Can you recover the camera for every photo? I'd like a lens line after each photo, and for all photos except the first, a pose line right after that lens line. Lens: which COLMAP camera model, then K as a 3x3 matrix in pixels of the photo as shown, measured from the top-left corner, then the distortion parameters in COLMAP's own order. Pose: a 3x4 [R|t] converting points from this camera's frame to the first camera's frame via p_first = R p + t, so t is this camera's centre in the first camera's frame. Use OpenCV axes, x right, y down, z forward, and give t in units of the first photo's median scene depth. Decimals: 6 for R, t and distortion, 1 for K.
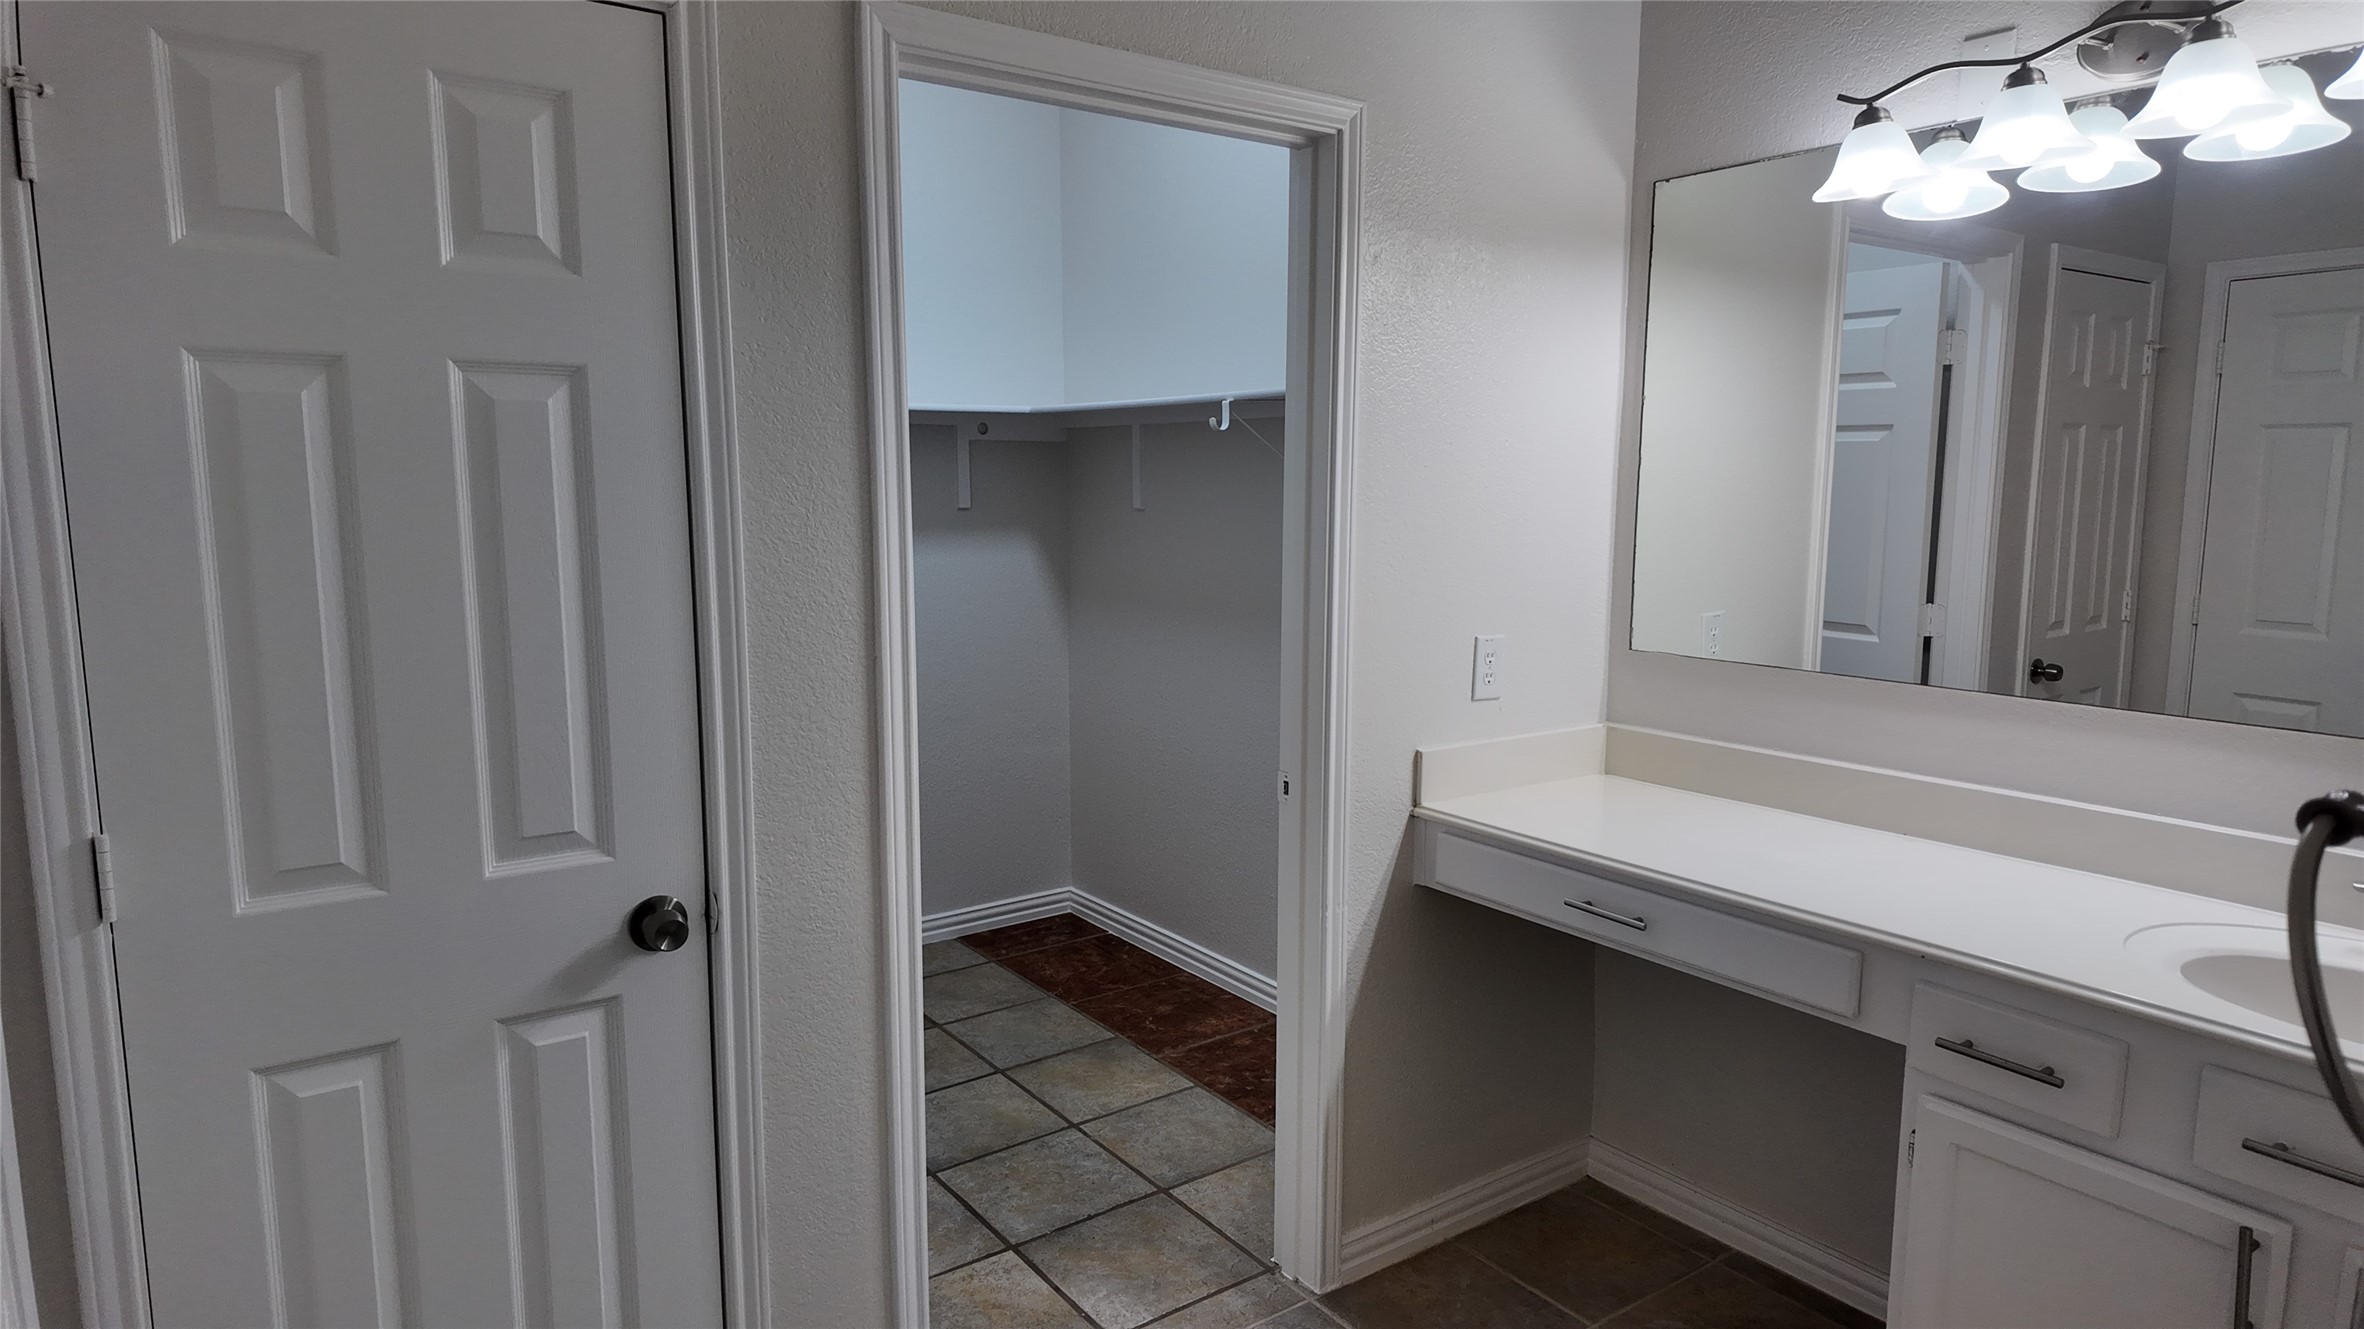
lens RADIAL K [[1381.1, 0, 1182.0], [0, 1381.1, 664.5], [0, 0, 1]] dist [0.092994, -0.093413]
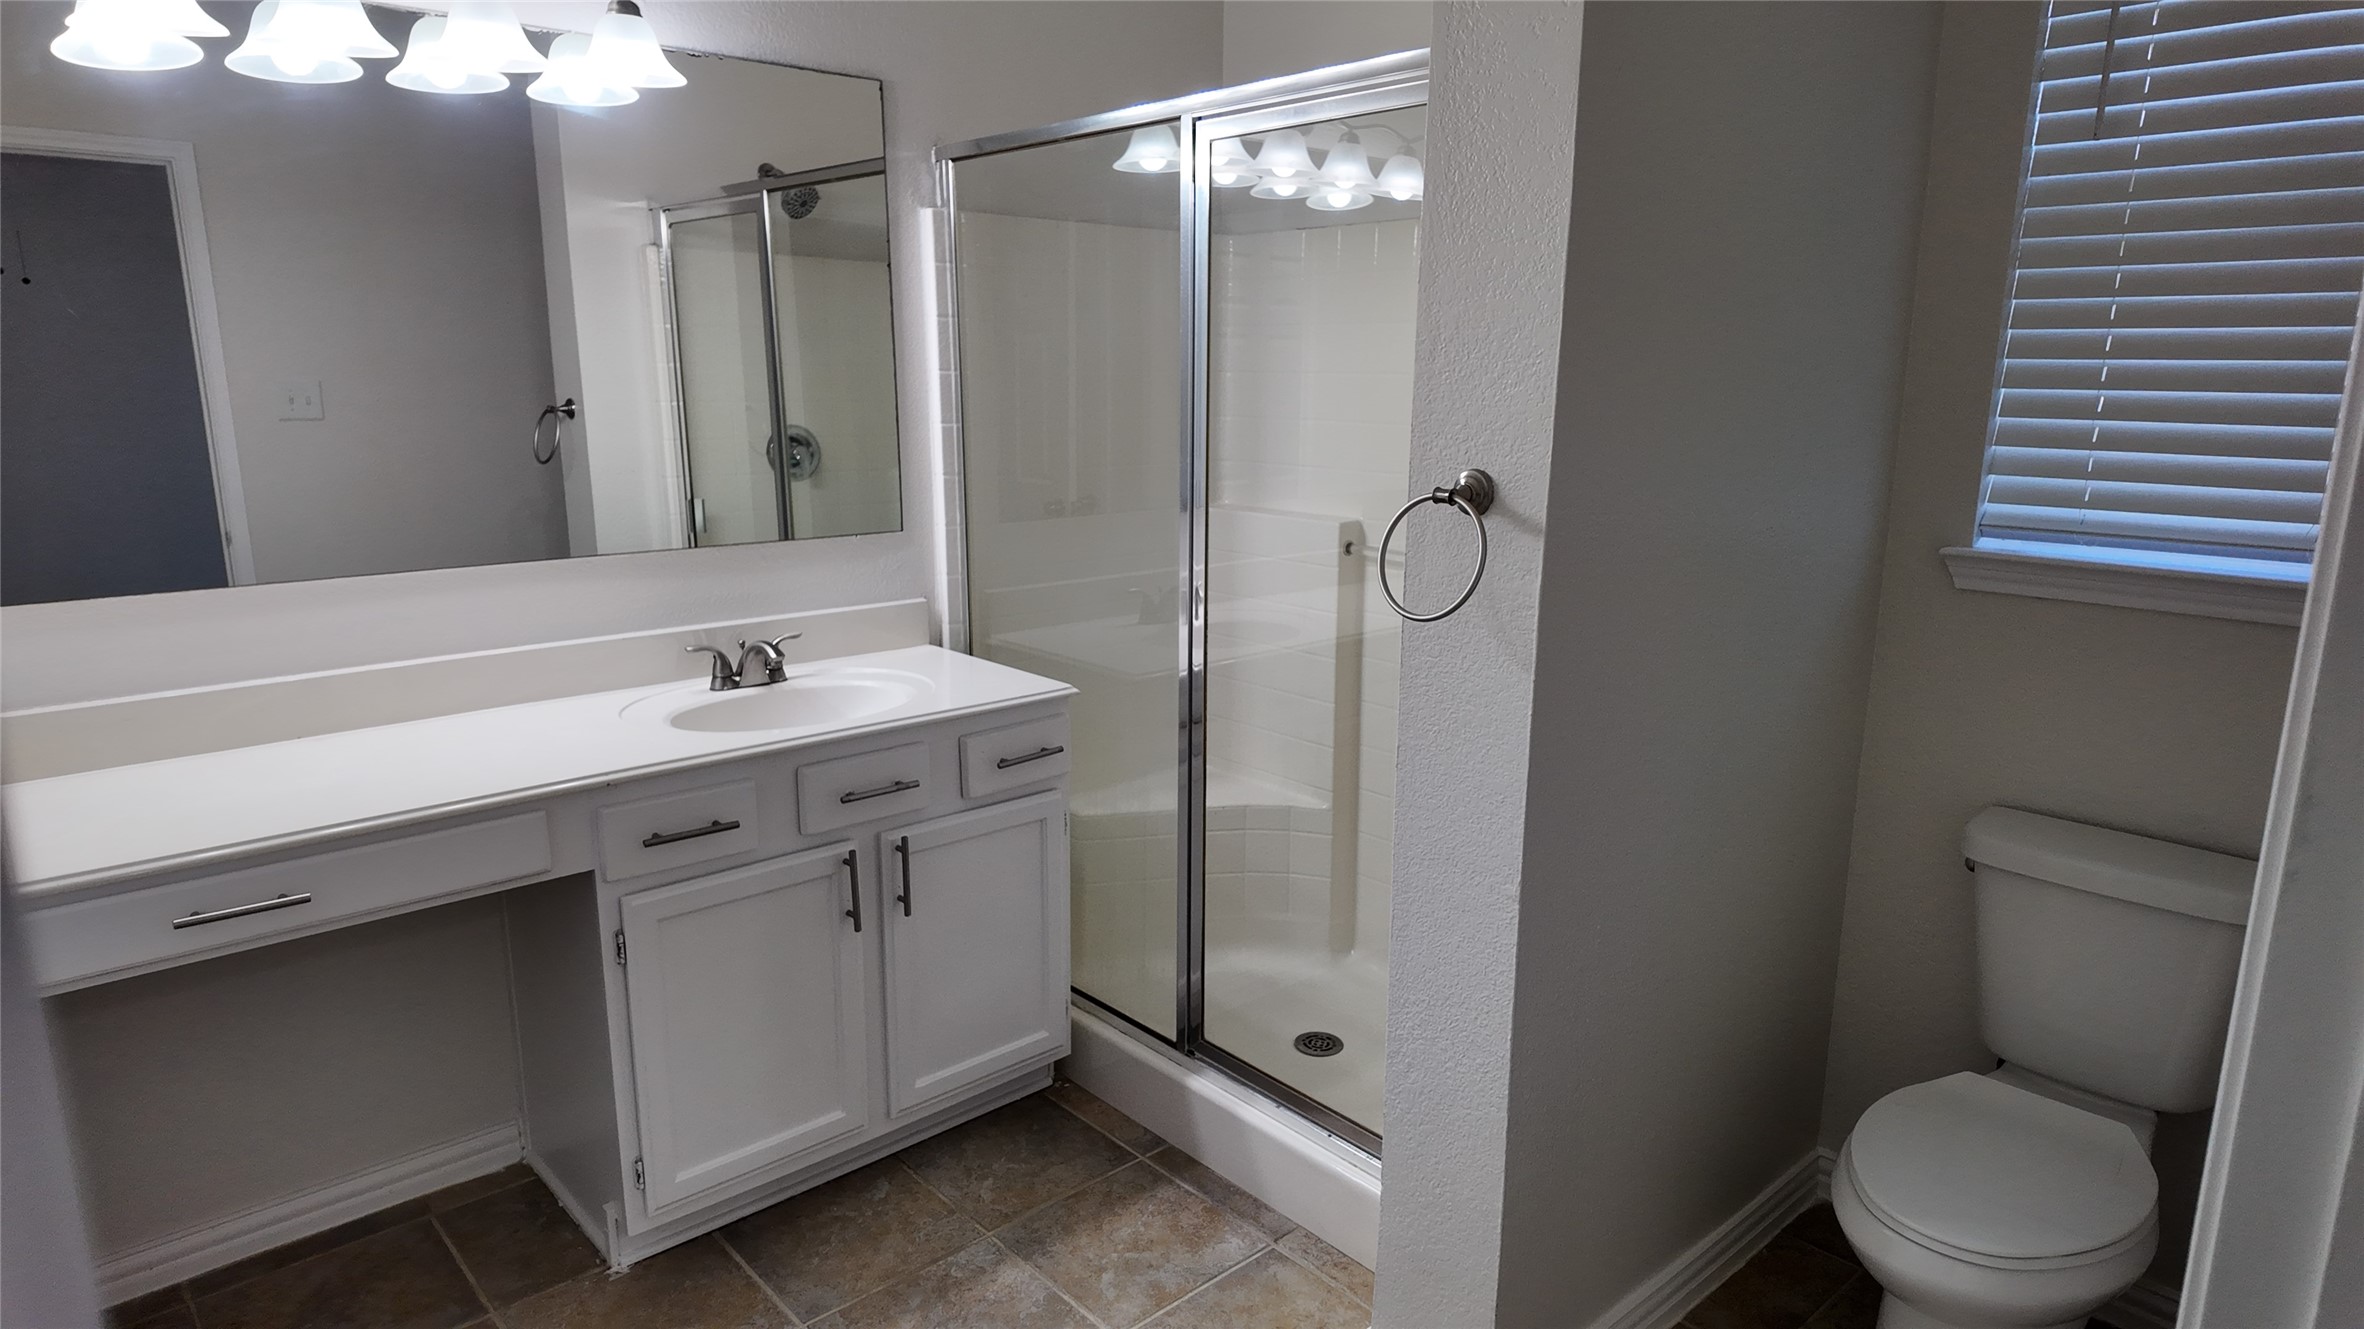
lens RADIAL K [[1381.1, 0, 1182.0], [0, 1381.1, 664.5], [0, 0, 1]] dist [0.092994, -0.093413]
pose [[-0.125540, -0.212660, 0.969028, -0.628394], [0.130093, 0.964793, 0.228584, -0.086312], [-0.983522, 0.154760, -0.093455, 0.656968]]
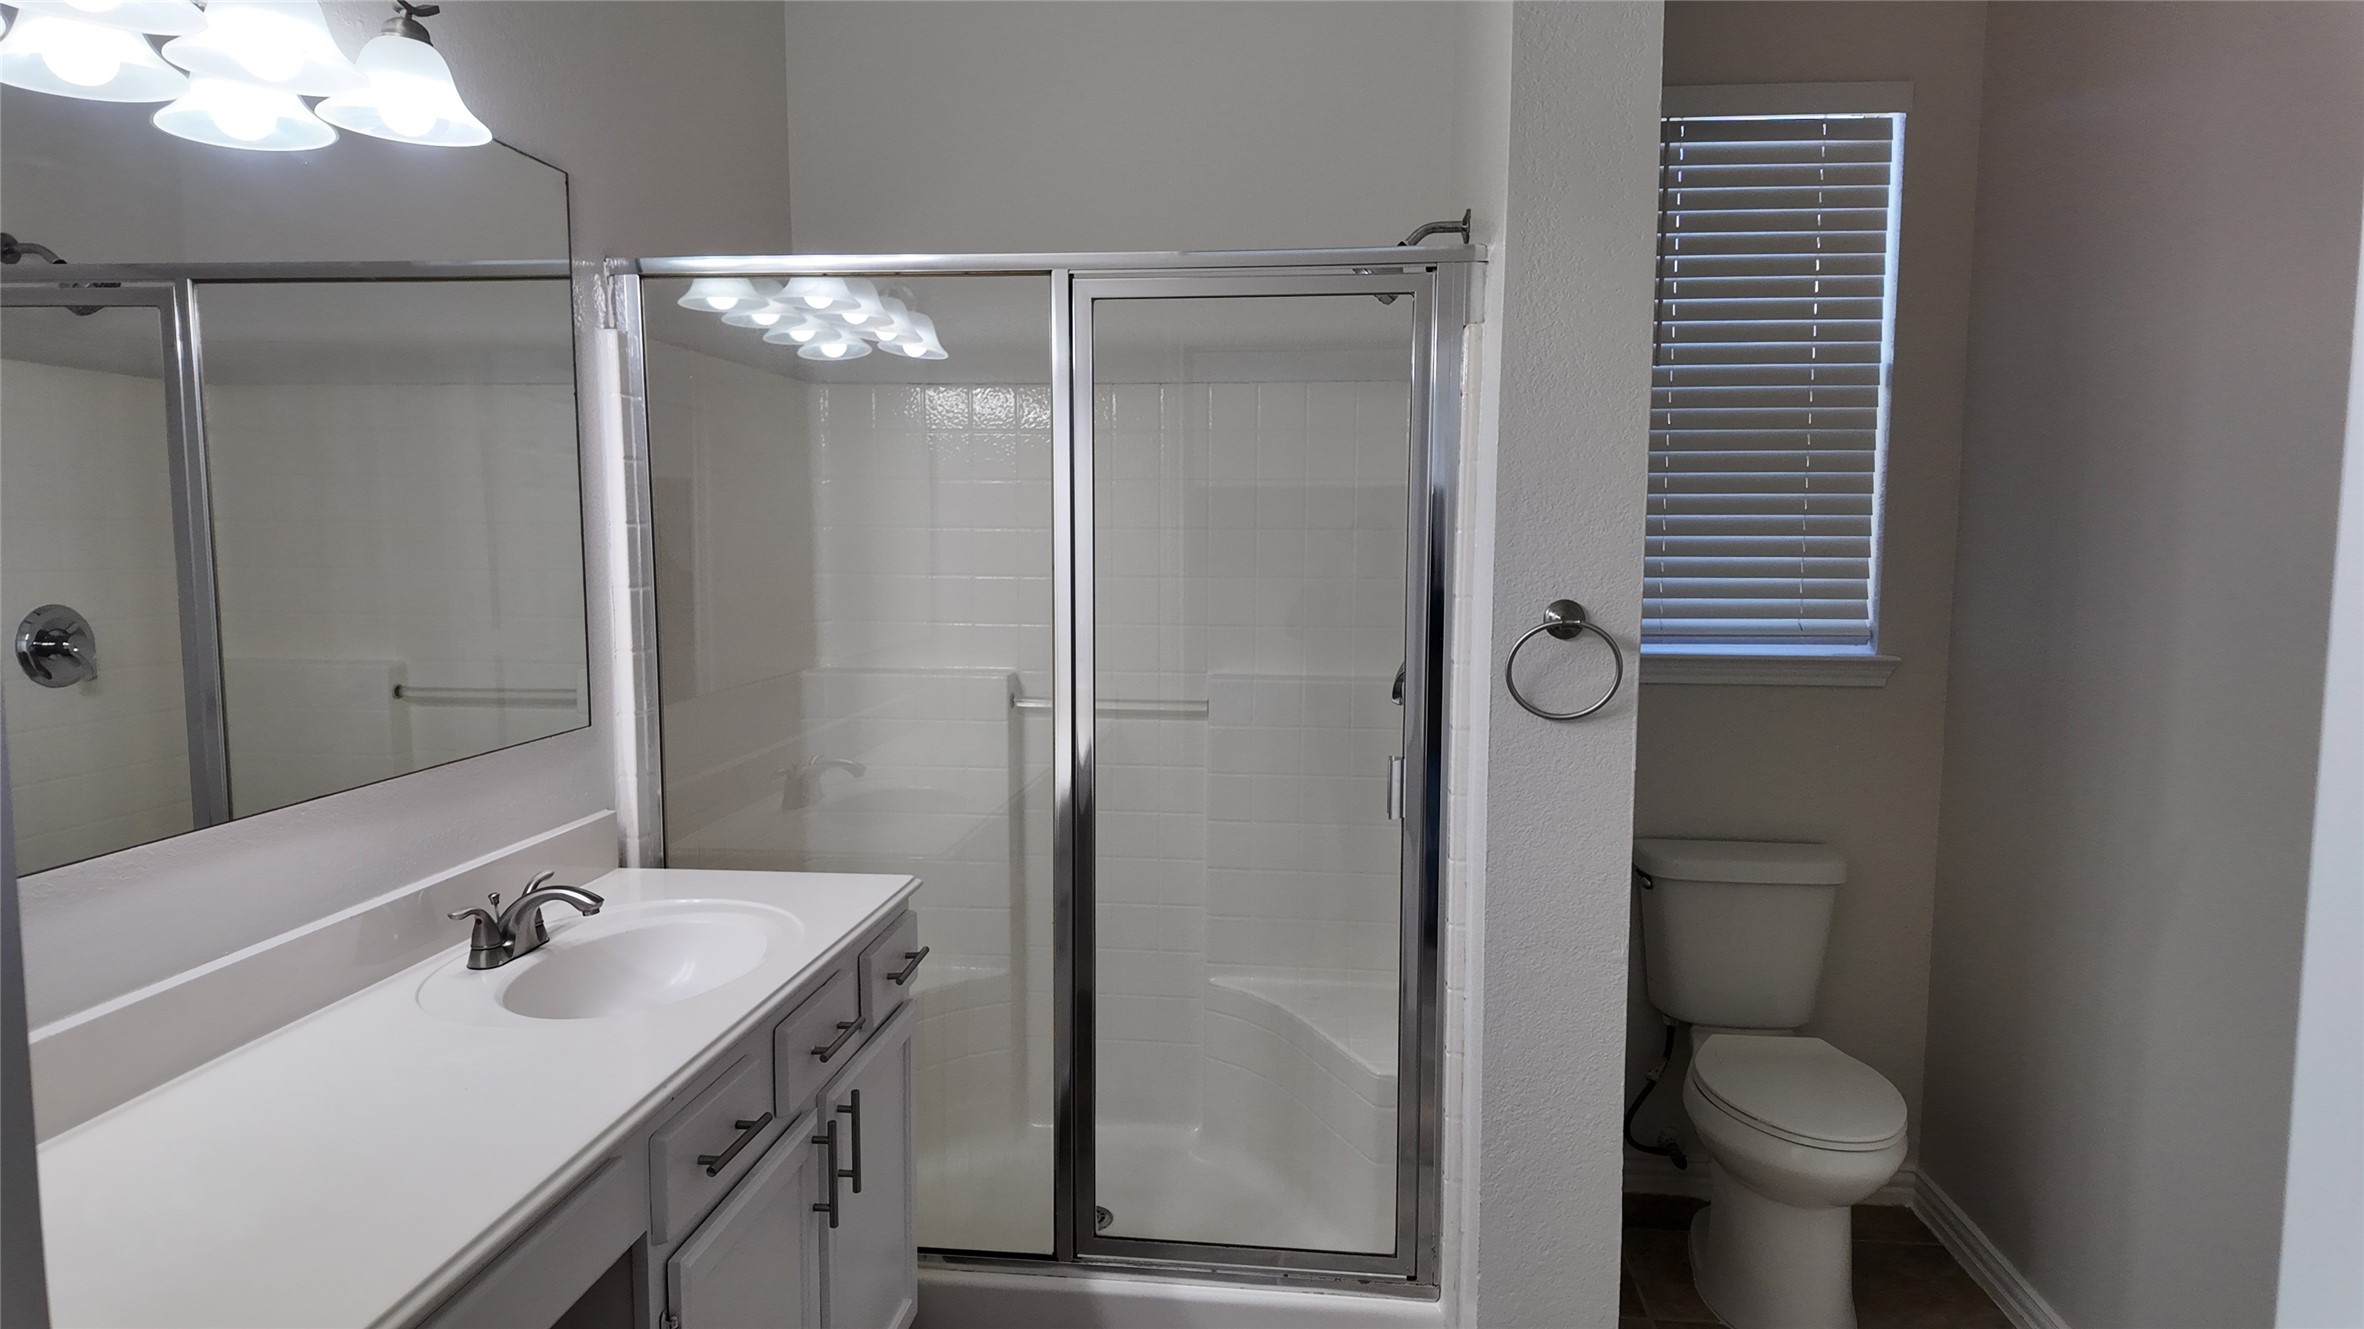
lens RADIAL K [[1381.1, 0, 1182.0], [0, 1381.1, 664.5], [0, 0, 1]] dist [0.092994, -0.093413]
pose [[-0.742936, -0.072302, 0.665446, -0.212970], [0.086254, 0.975520, 0.202290, -0.178310], [-0.663781, 0.207686, -0.718513, 1.376078]]
